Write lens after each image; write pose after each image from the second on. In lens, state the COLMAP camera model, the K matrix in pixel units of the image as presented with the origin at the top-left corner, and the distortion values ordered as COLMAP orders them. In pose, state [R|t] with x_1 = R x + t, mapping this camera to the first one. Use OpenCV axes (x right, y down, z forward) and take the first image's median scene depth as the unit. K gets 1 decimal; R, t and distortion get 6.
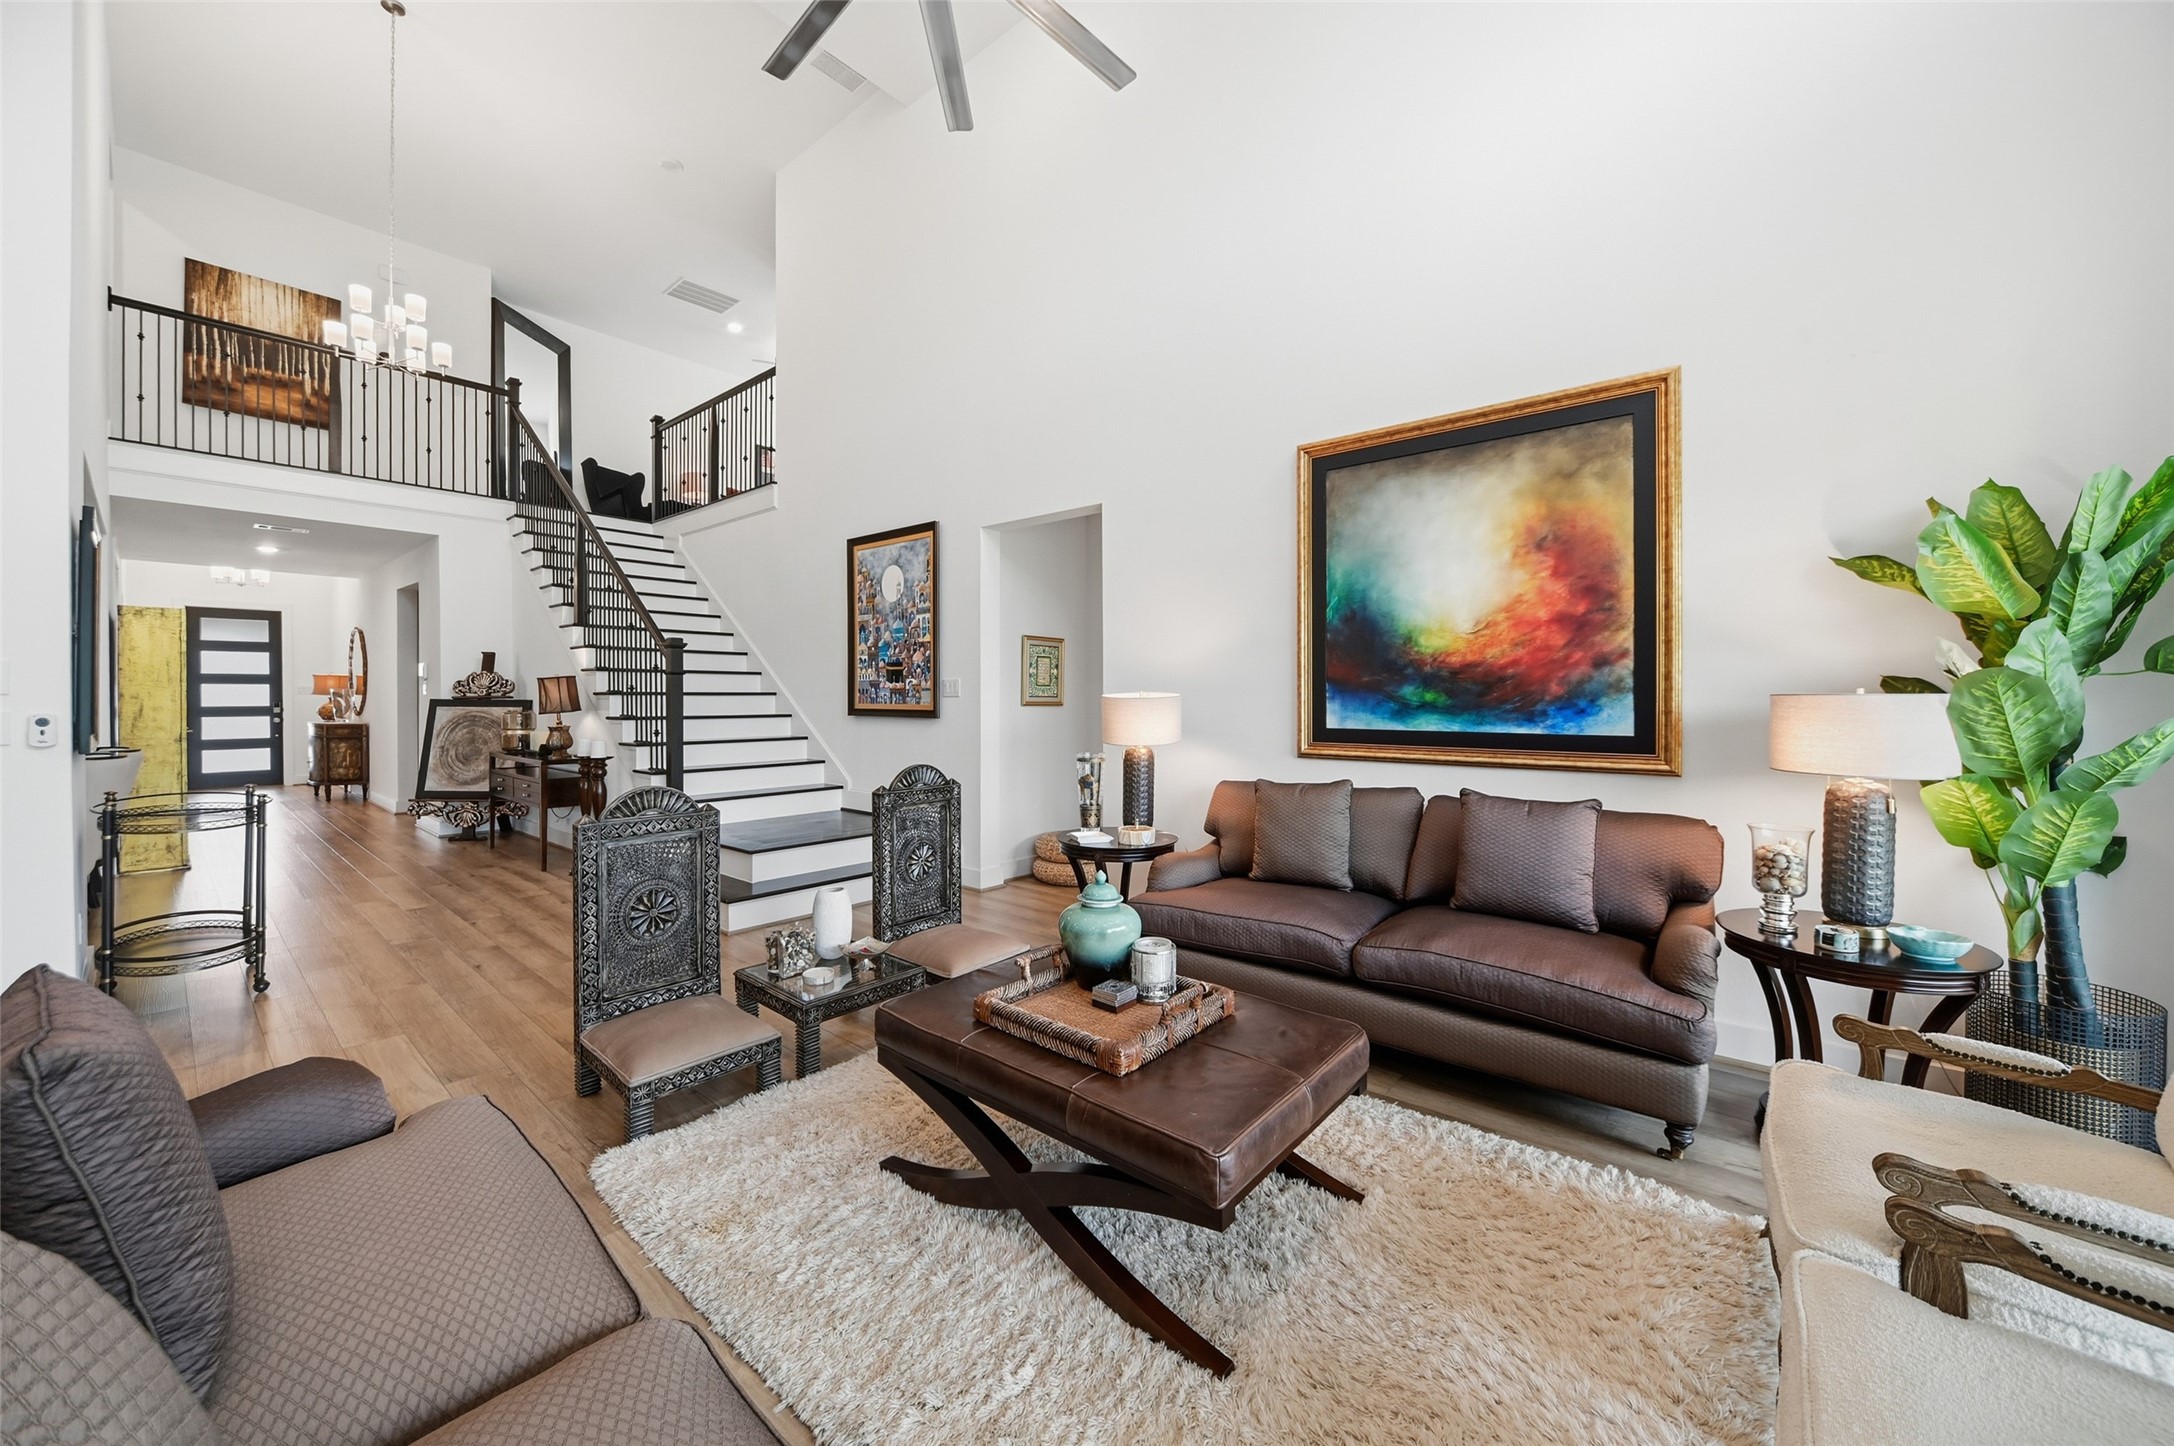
lens RADIAL K [[794.5, 0, 1082.5], [0, 794.5, 702.2], [0, 0, 1]] dist [-0.003408, -0.000082]
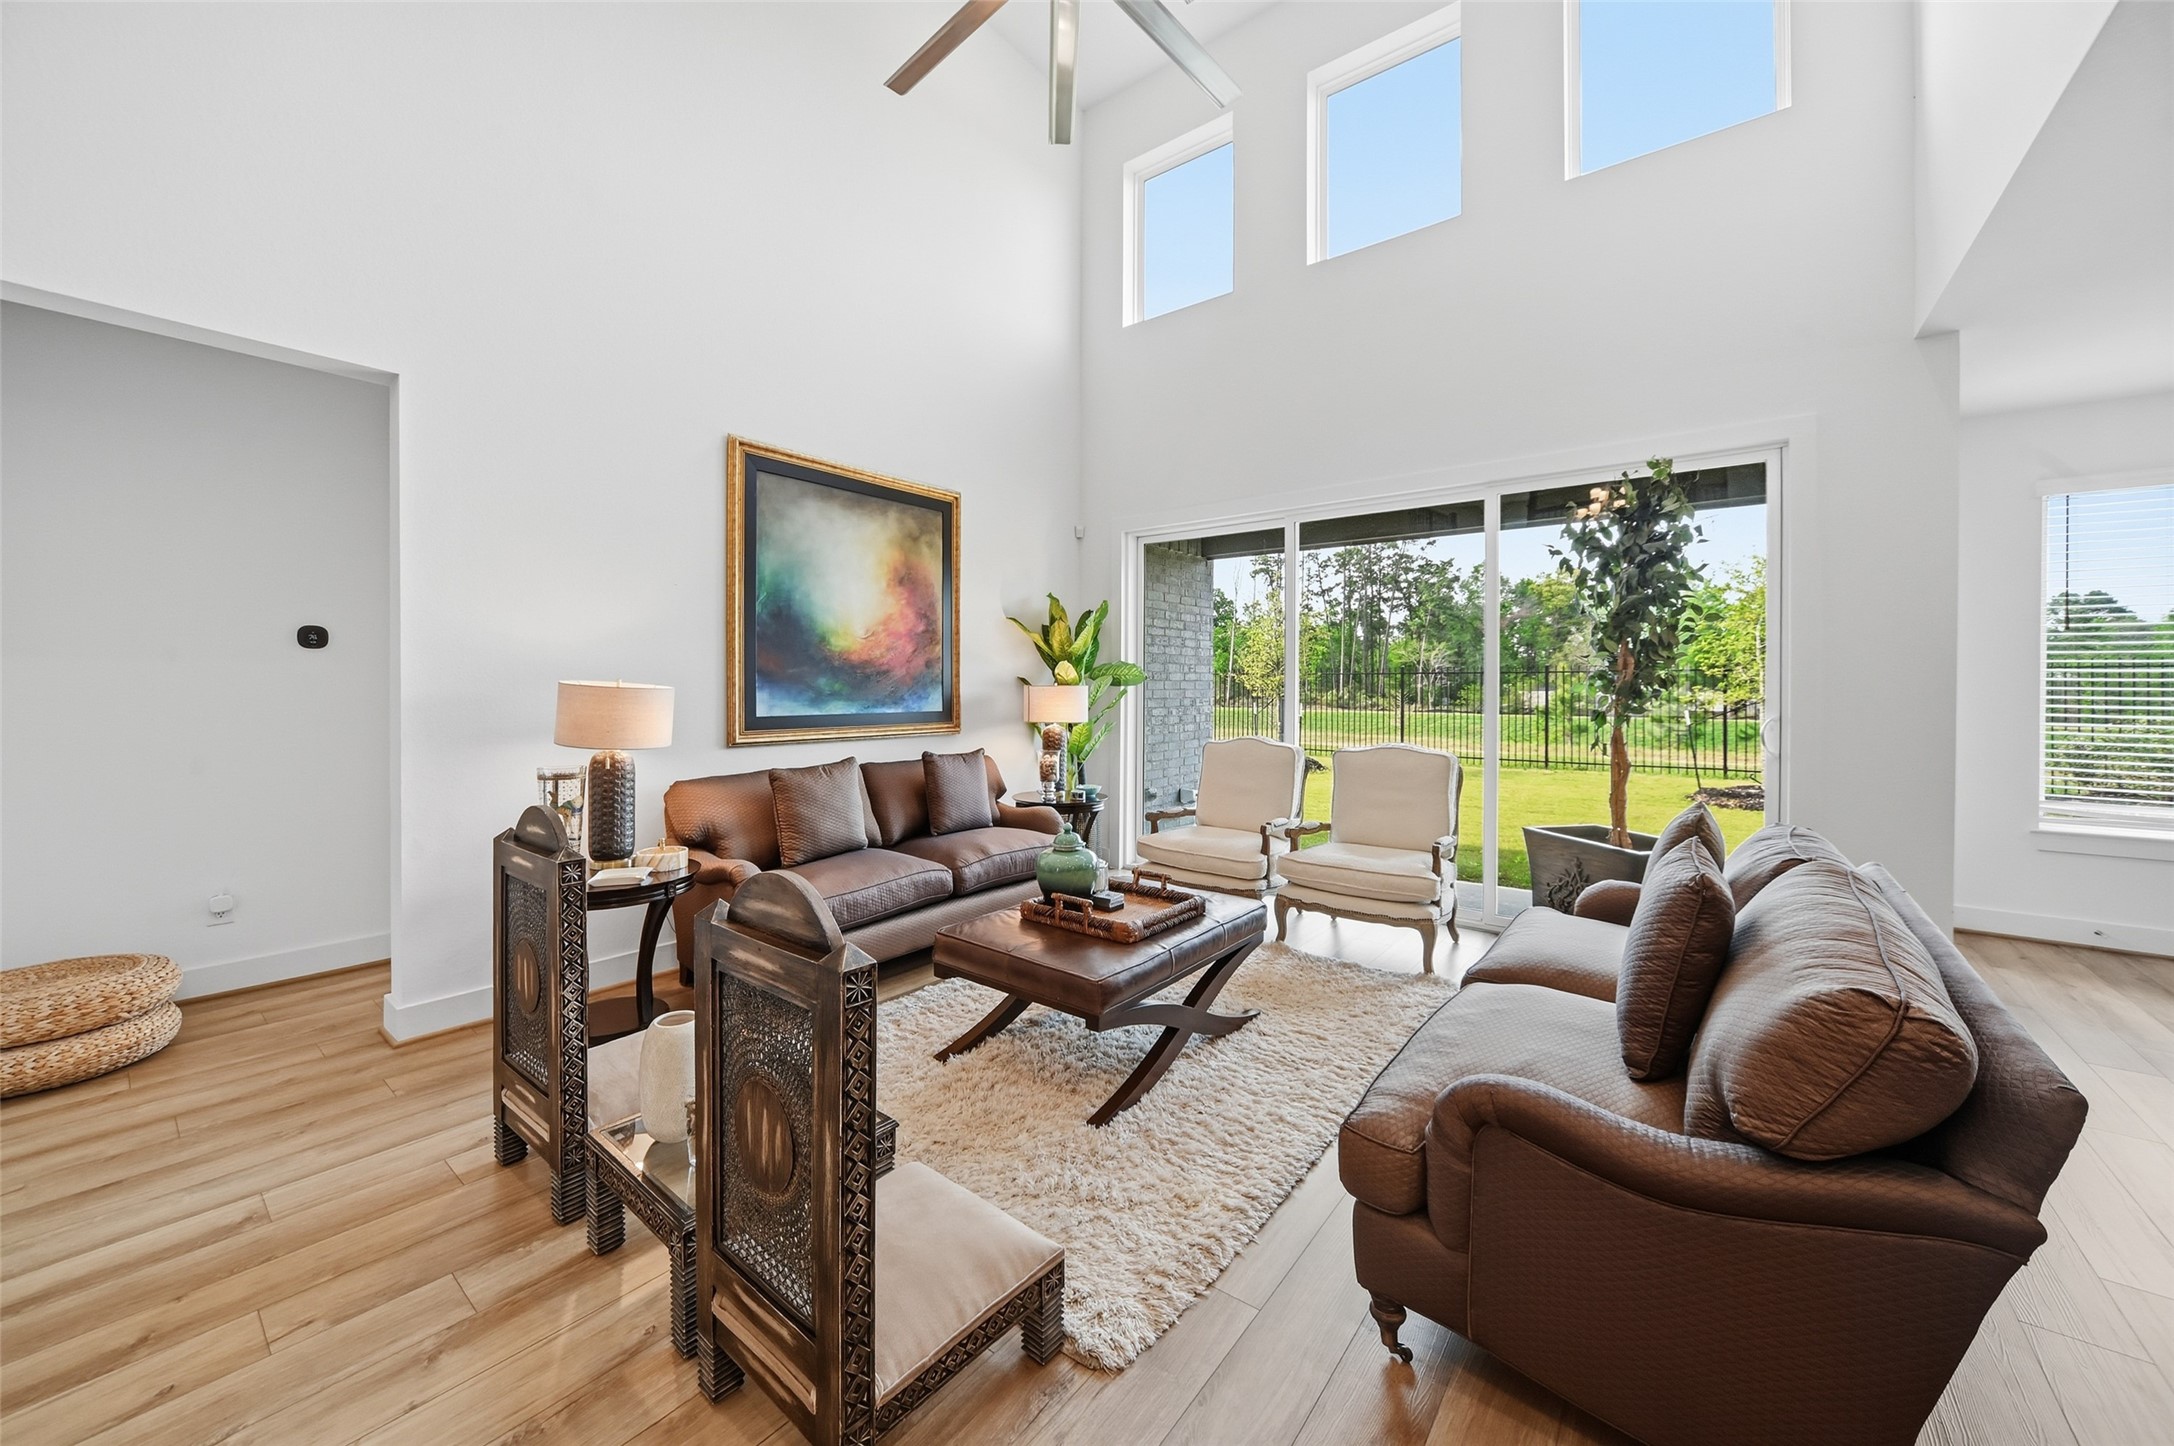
lens RADIAL K [[794.5, 0, 1100.0], [0, 794.5, 690.6], [0, 0, 1]] dist [-0.003408, -0.000082]
pose [[-0.037008, -0.007825, 0.999284, -0.815491], [0.002678, 0.999965, 0.007929, -0.009383], [-0.999311, 0.002970, -0.036986, 0.638618]]
